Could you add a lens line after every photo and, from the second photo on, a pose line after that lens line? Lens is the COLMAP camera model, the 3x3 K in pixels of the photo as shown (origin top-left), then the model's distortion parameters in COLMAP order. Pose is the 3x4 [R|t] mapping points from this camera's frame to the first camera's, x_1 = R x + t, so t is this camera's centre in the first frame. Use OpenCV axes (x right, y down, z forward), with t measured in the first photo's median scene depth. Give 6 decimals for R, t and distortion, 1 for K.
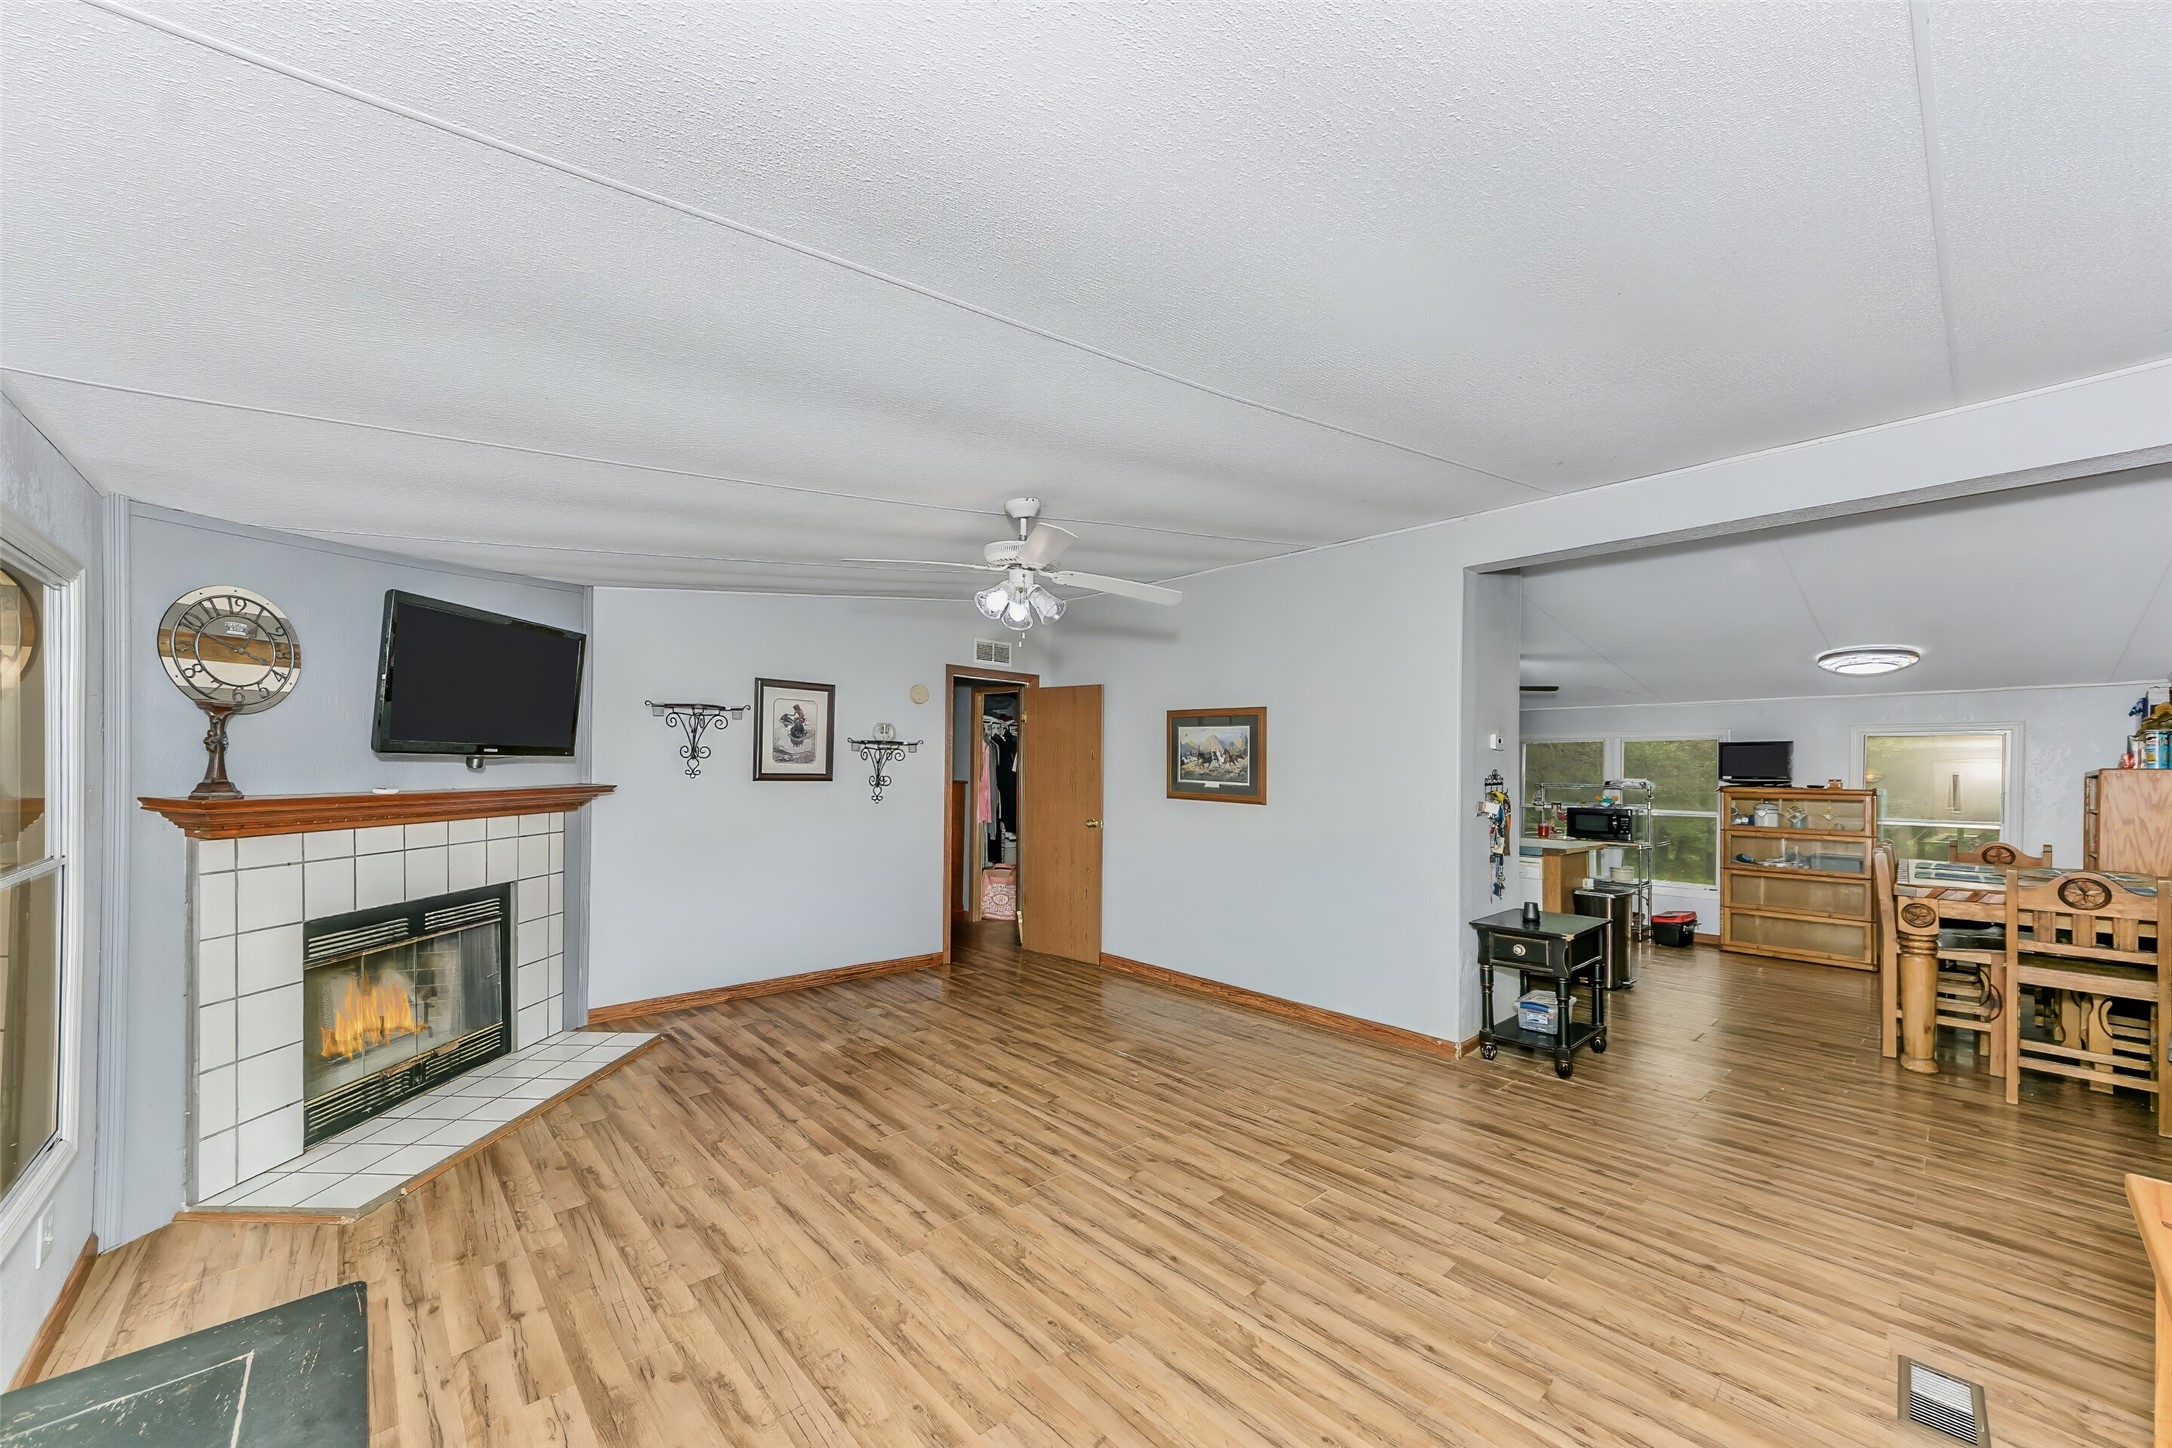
lens RADIAL K [[797.8, 0, 1076.2], [0, 797.8, 773.5], [0, 0, 1]] dist [0.012202, -0.000033]
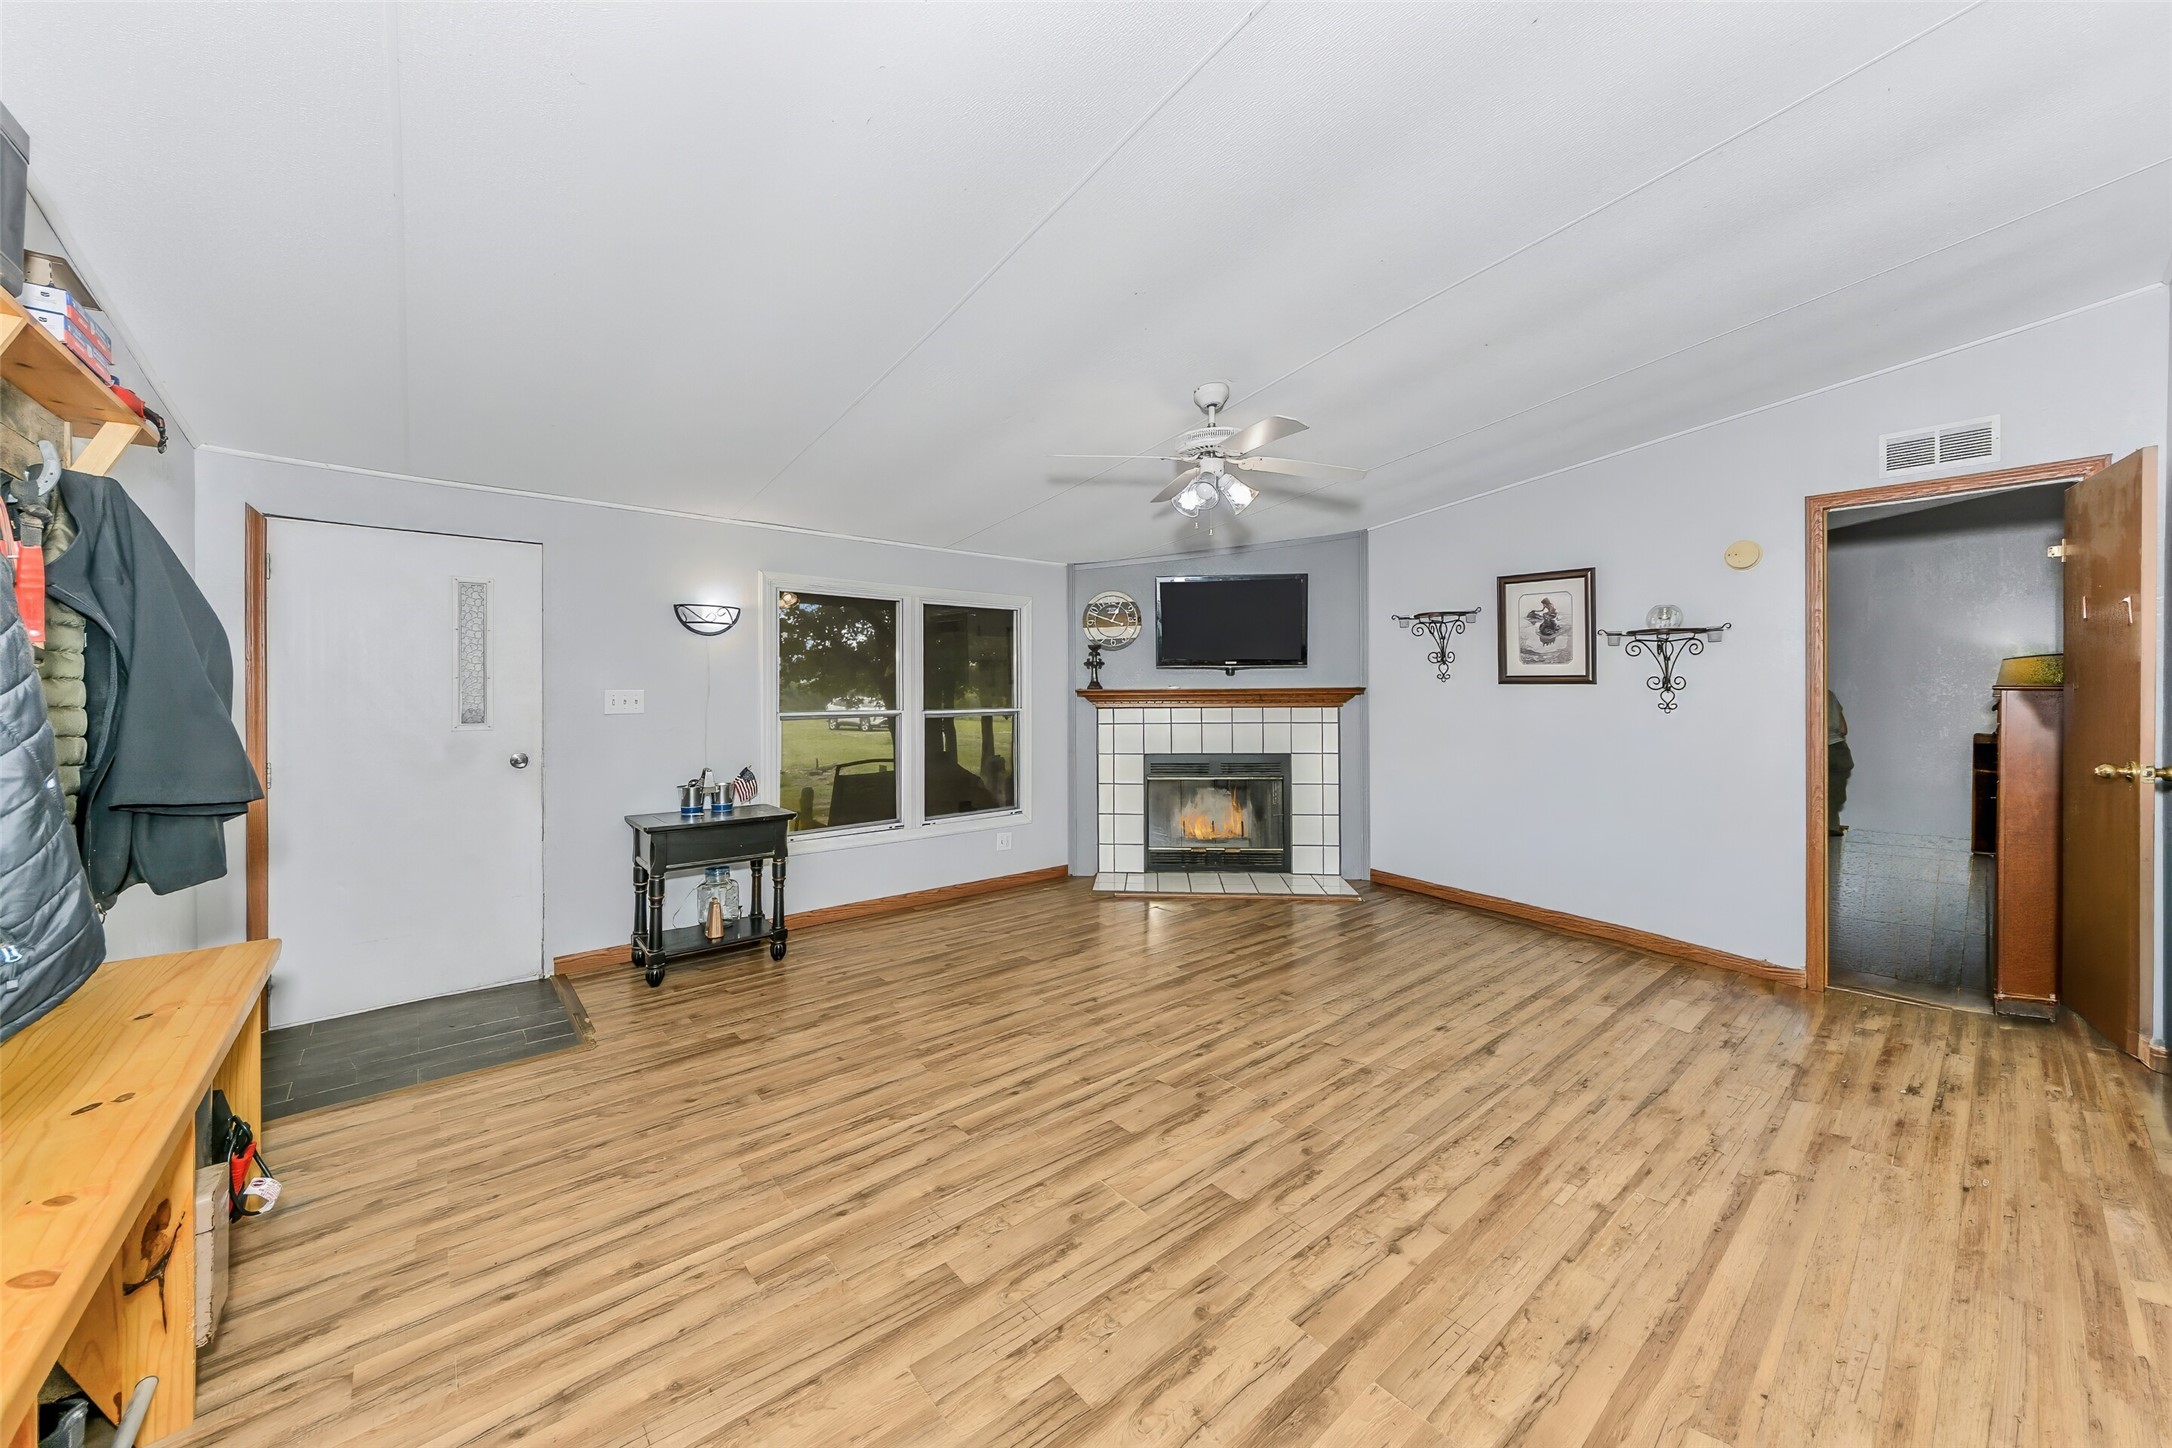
lens RADIAL K [[797.8, 0, 1100.7], [0, 797.8, 695.2], [0, 0, 1]] dist [0.012202, -0.000033]
pose [[-0.014986, -0.008360, -0.999853, 1.097986], [-0.003439, 0.999960, -0.008309, 0.062611], [0.999882, 0.003314, -0.015014, 1.020962]]
